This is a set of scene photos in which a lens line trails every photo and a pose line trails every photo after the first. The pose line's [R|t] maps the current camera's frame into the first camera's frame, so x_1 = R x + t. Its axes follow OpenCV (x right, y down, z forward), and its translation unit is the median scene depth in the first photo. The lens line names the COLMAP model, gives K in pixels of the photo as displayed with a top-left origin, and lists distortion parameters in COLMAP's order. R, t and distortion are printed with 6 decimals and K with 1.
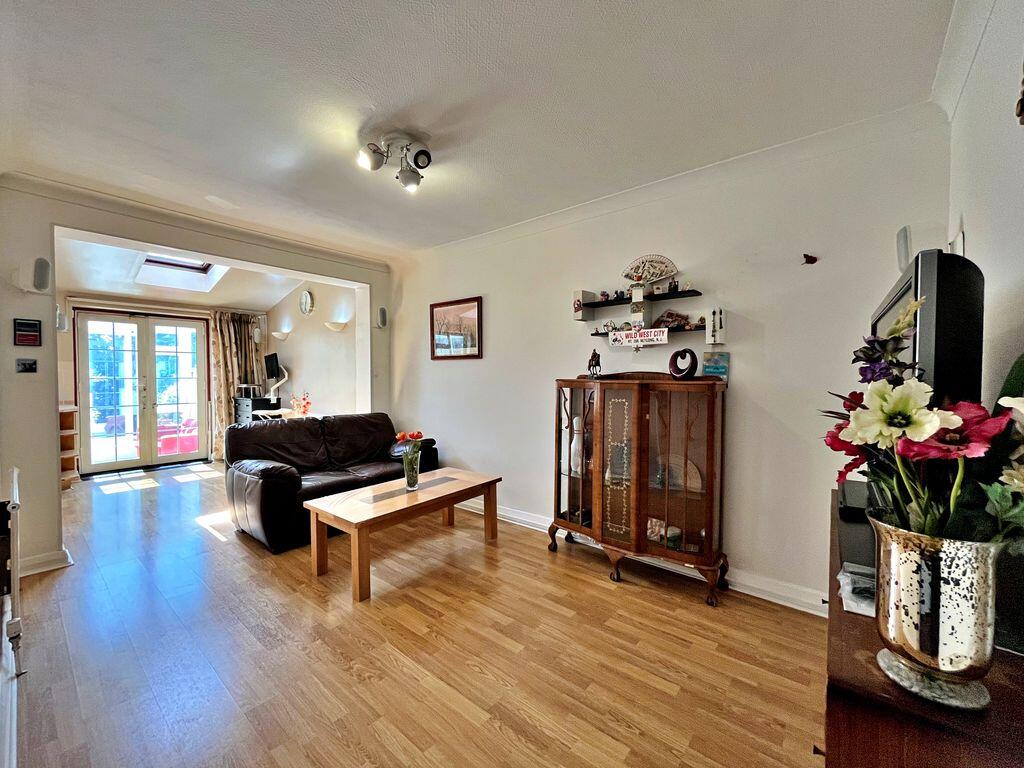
lens RADIAL K [[413.7, 0, 512.0], [0, 413.7, 384.0], [0, 0, 1]] dist [-0.002732, -0.000162]
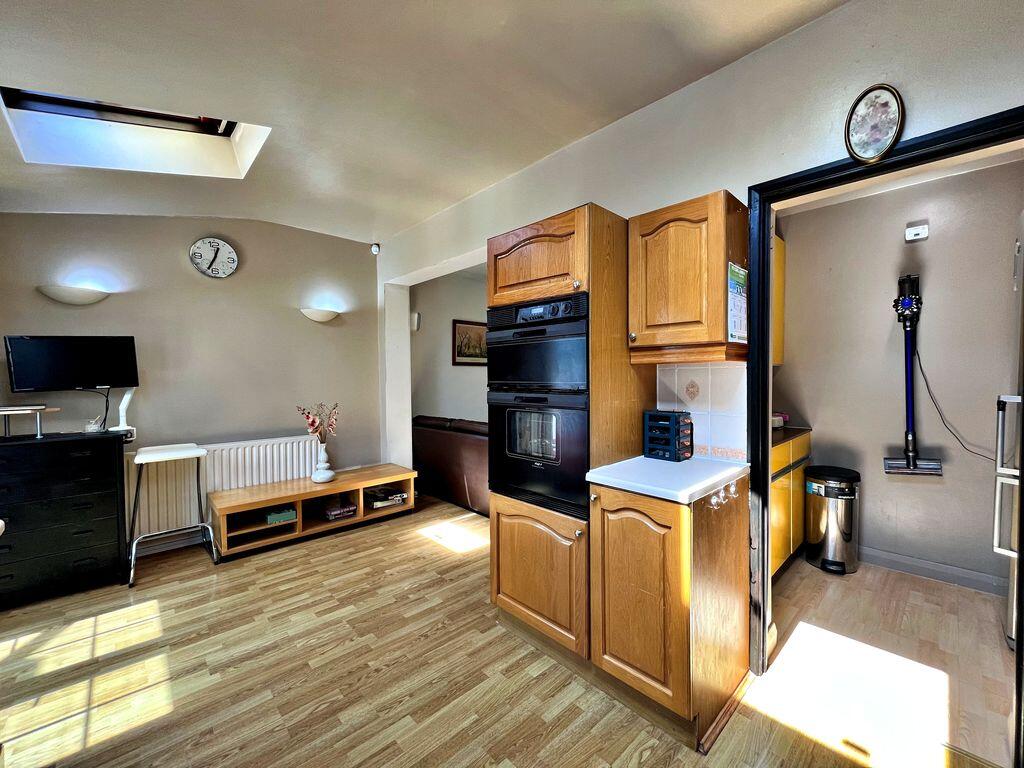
lens RADIAL K [[416.6, 0, 509.6], [0, 416.6, 381.9], [0, 0, 1]] dist [-0.001206, -0.000280]
pose [[0.128625, -0.016209, 0.991561, -0.977499], [0.028577, 0.999512, 0.012632, -0.014659], [-0.991282, 0.026711, 0.129025, 0.479994]]
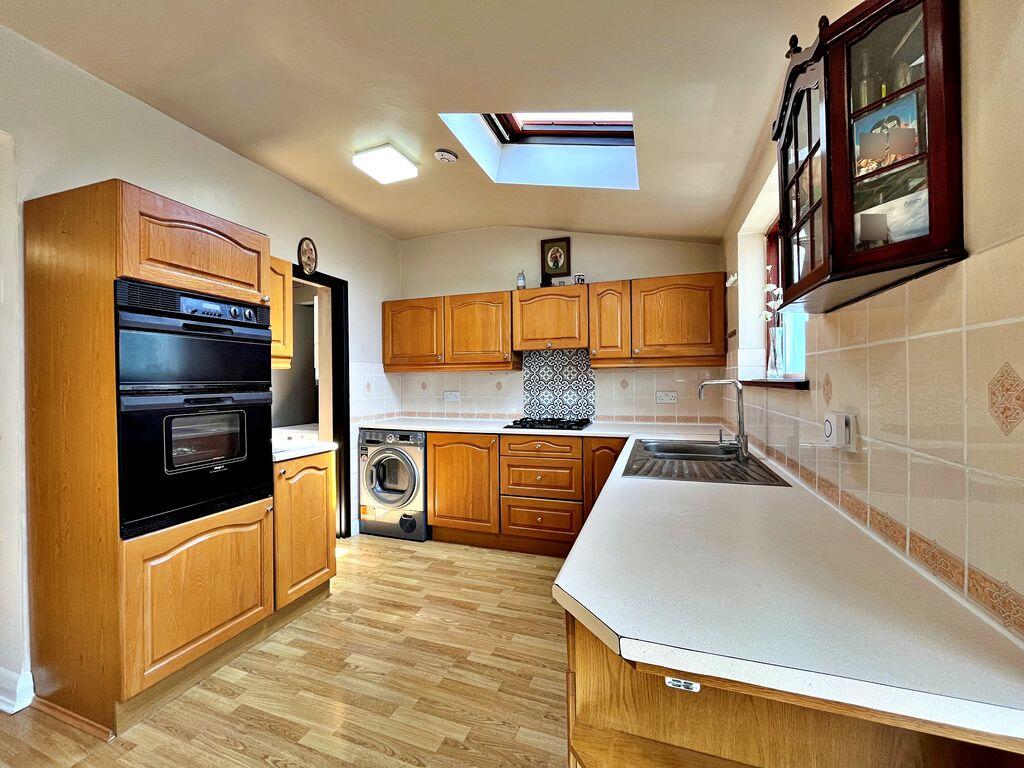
lens RADIAL K [[416.6, 0, 509.6], [0, 416.6, 381.9], [0, 0, 1]] dist [-0.001206, -0.000280]
pose [[-0.941614, 0.011876, -0.336486, -0.758474], [0.005487, 0.999786, 0.019933, -0.014604], [0.336651, 0.016923, -0.941478, 0.857632]]
